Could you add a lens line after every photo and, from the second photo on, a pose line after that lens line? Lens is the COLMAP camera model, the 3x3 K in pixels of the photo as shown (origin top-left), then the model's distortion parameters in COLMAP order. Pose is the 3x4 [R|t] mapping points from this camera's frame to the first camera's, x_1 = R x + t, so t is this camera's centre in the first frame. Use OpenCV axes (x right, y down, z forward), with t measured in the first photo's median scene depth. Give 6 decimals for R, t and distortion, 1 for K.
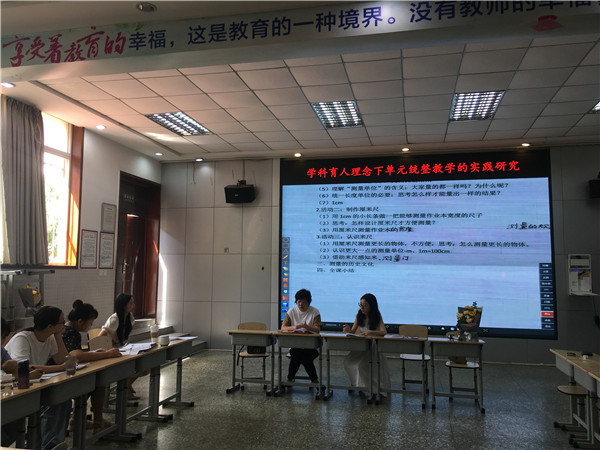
lens RADIAL K [[502.8, 0, 300.0], [0, 502.8, 225.0], [0, 0, 1]] dist [0.064704, -0.106262]
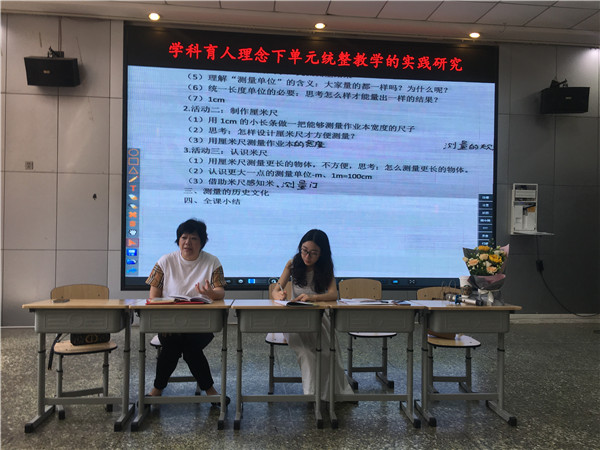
lens RADIAL K [[502.8, 0, 300.0], [0, 502.8, 225.0], [0, 0, 1]] dist [0.064704, -0.106262]
pose [[0.946036, 0.004094, 0.324037, -0.038426], [-0.035484, 0.995216, 0.091024, 0.058435], [-0.322114, -0.097610, 0.941655, 0.336417]]
